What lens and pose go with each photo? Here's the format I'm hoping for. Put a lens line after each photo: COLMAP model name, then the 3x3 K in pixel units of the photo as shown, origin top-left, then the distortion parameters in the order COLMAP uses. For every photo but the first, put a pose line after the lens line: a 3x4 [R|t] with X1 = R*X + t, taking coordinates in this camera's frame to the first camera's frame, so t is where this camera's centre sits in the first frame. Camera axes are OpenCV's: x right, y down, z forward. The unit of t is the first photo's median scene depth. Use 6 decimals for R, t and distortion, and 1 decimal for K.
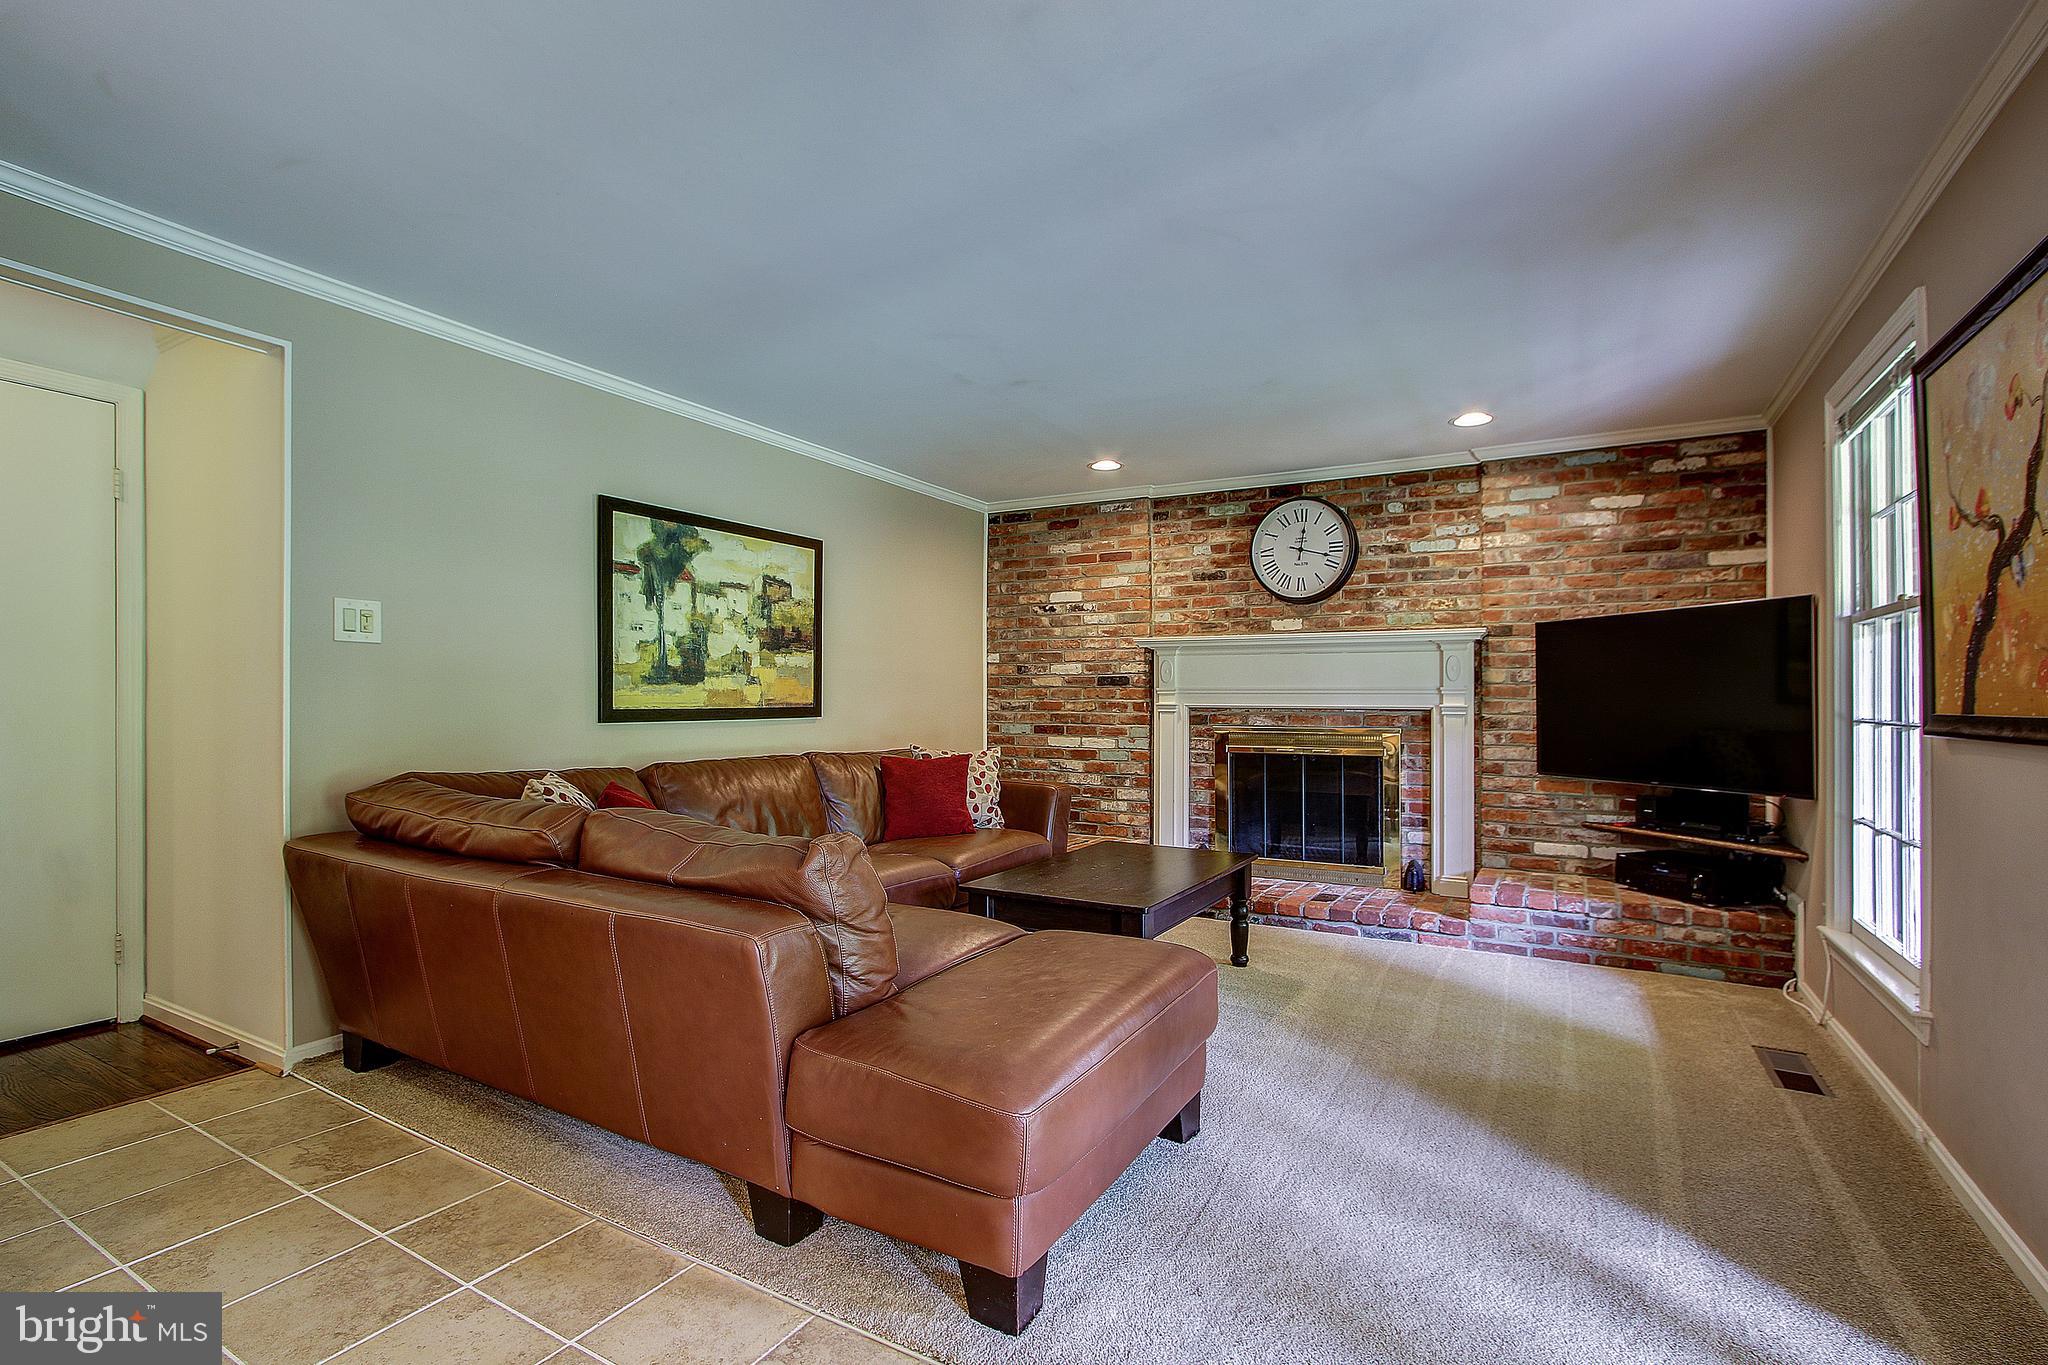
lens RADIAL K [[947.9, 0, 1062.6], [0, 947.9, 697.4], [0, 0, 1]] dist [-0.012747, 0.005536]
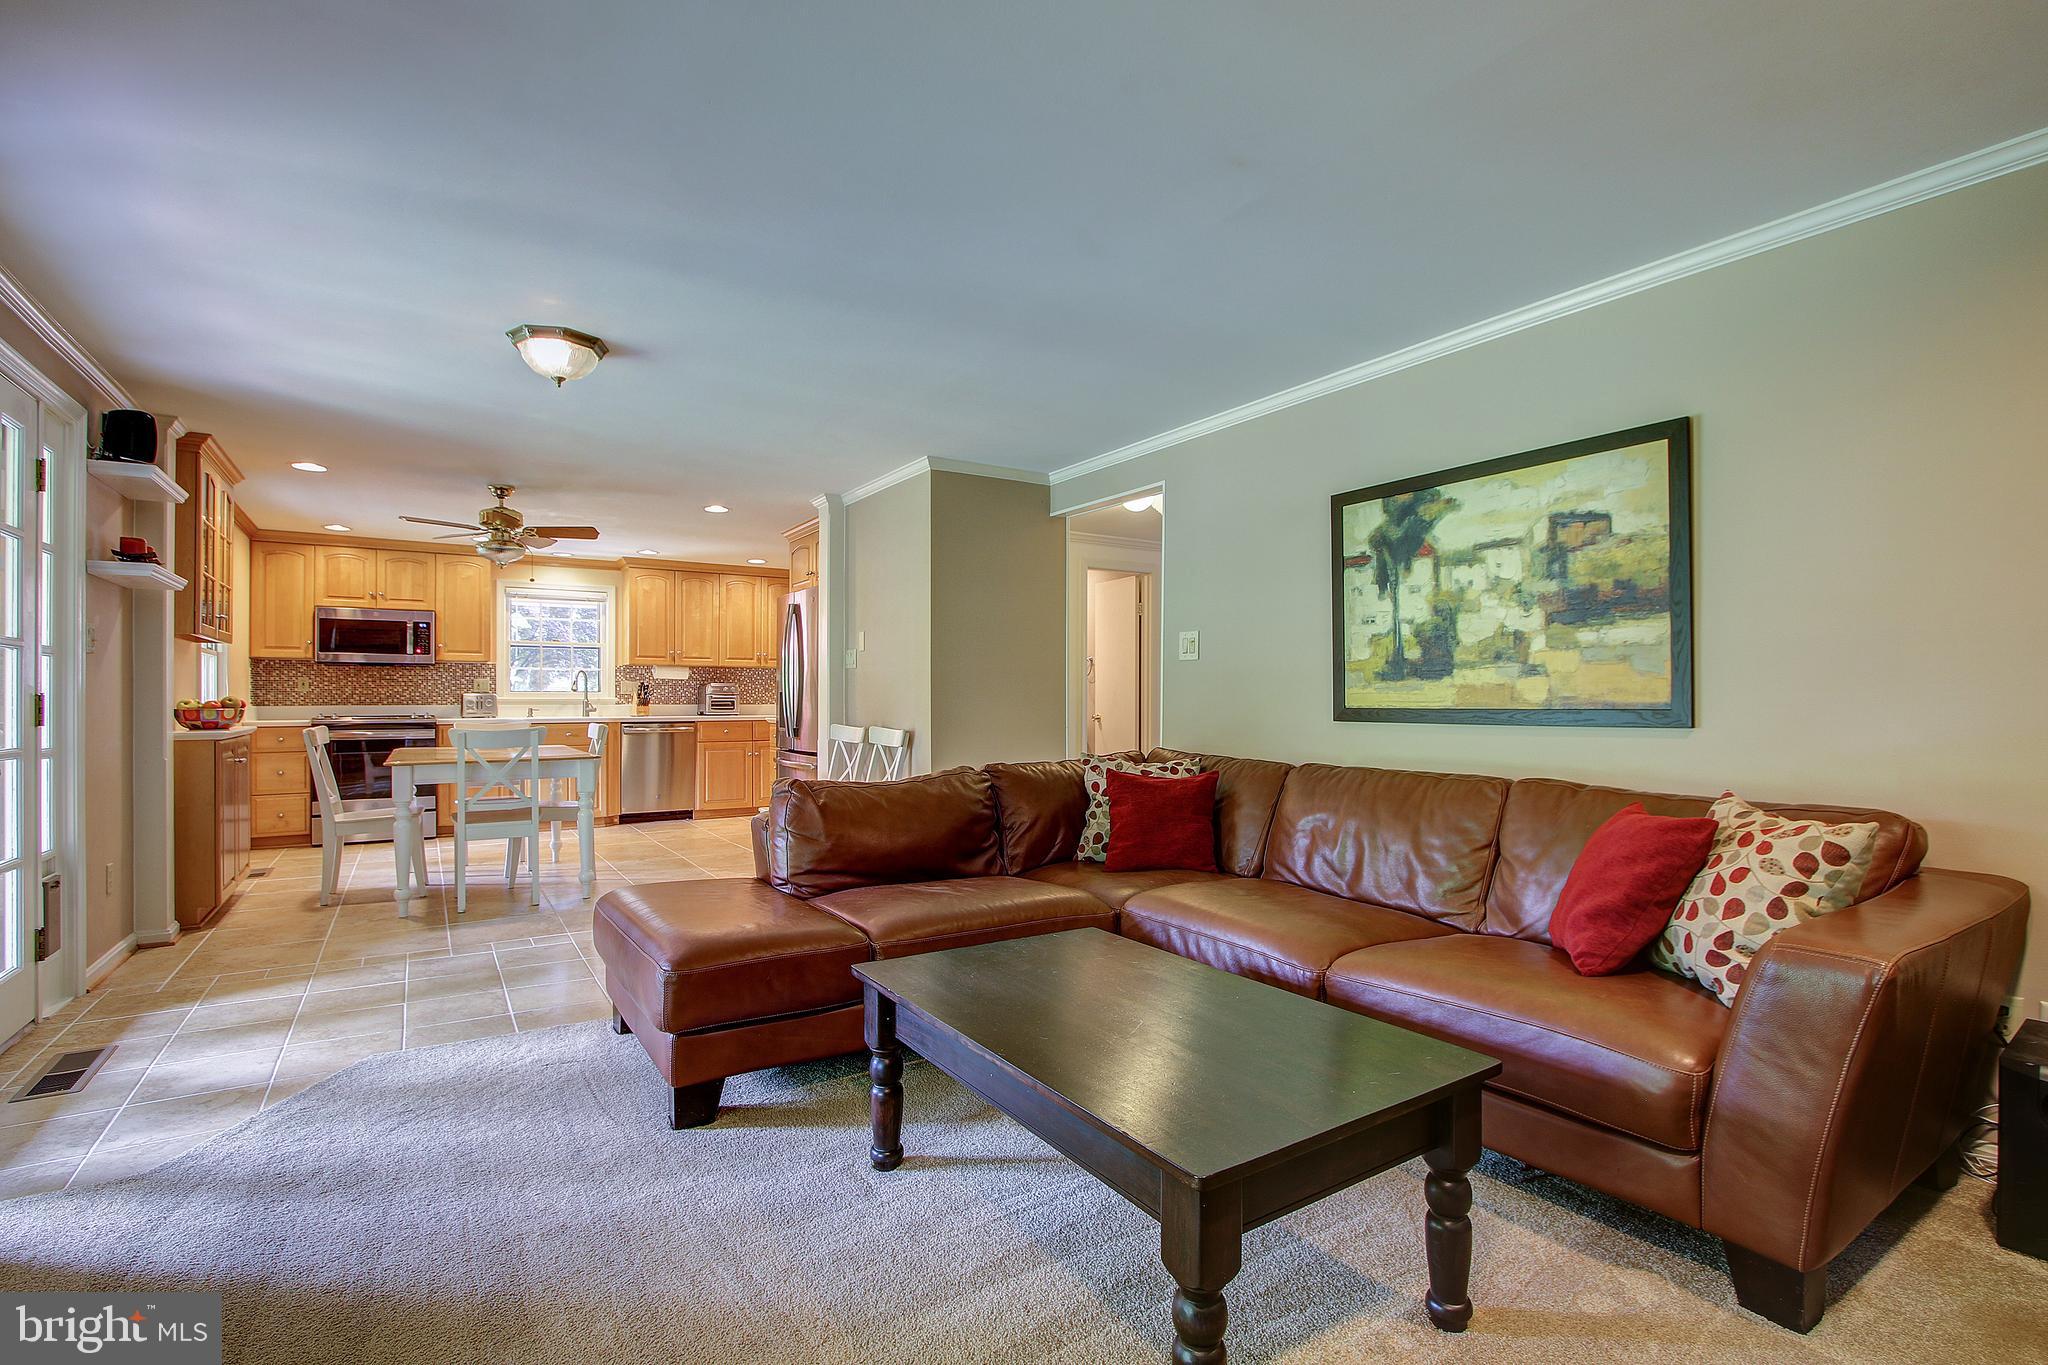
lens RADIAL K [[947.9, 0, 1029.1], [0, 947.9, 694.0], [0, 0, 1]] dist [-0.012747, 0.005536]
pose [[-0.470864, -0.009023, -0.882160, 0.431231], [-0.000890, 0.999952, -0.009752, 0.006528], [0.882205, -0.003807, -0.470849, 0.919813]]
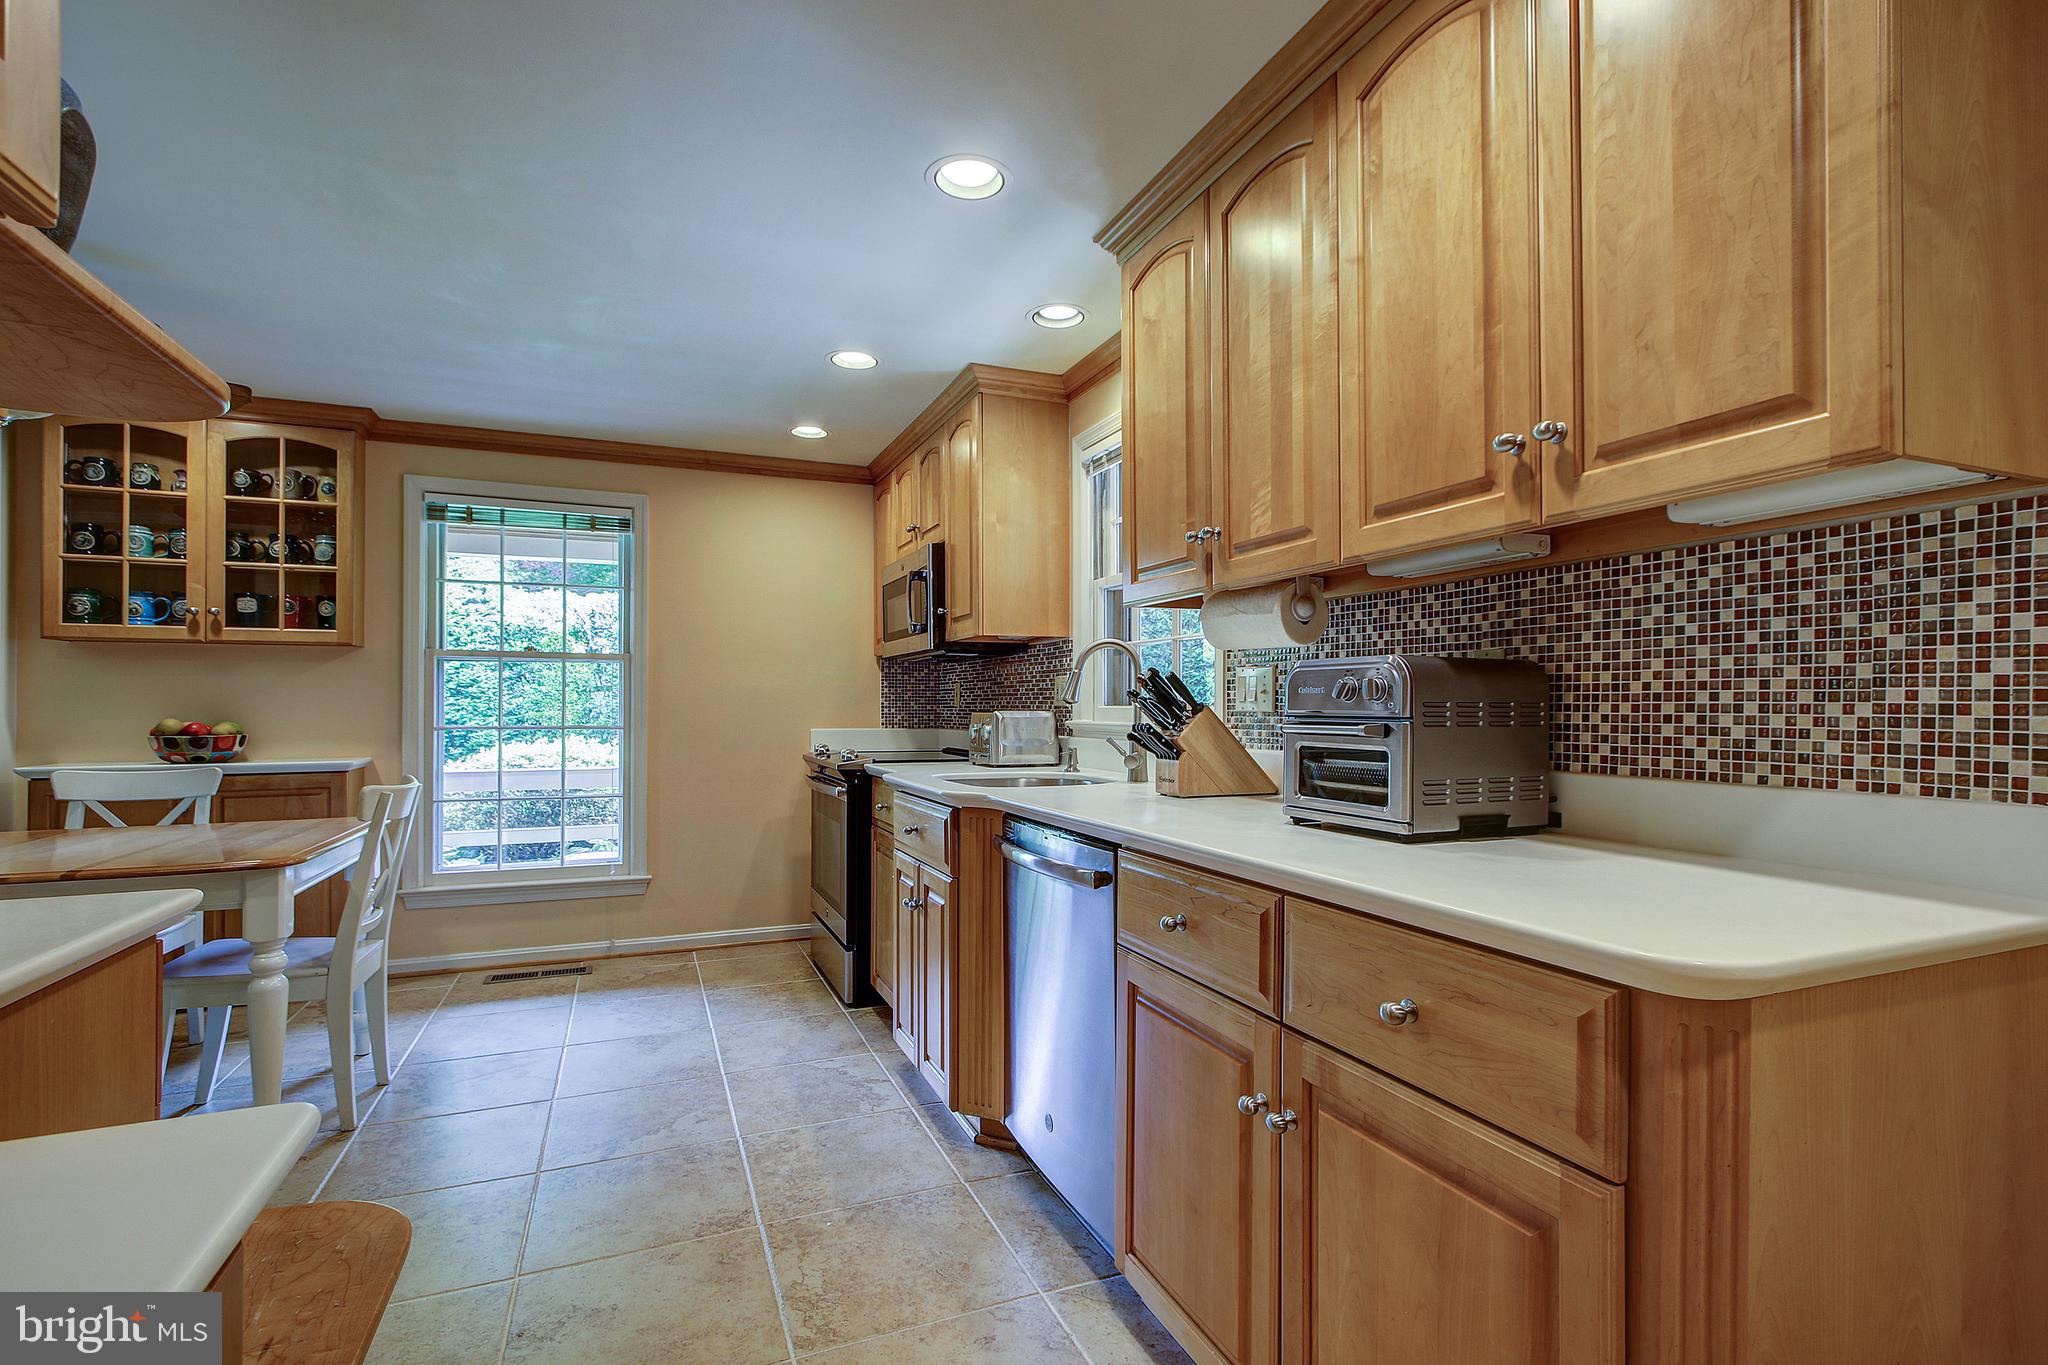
lens RADIAL K [[947.9, 0, 1037.4], [0, 947.9, 708.6], [0, 0, 1]] dist [-0.012747, 0.005536]
pose [[-0.788888, -0.006647, 0.614501, -1.074730], [-0.004657, 0.999977, 0.004839, -0.014913], [-0.614519, 0.000956, -0.788902, -0.172272]]
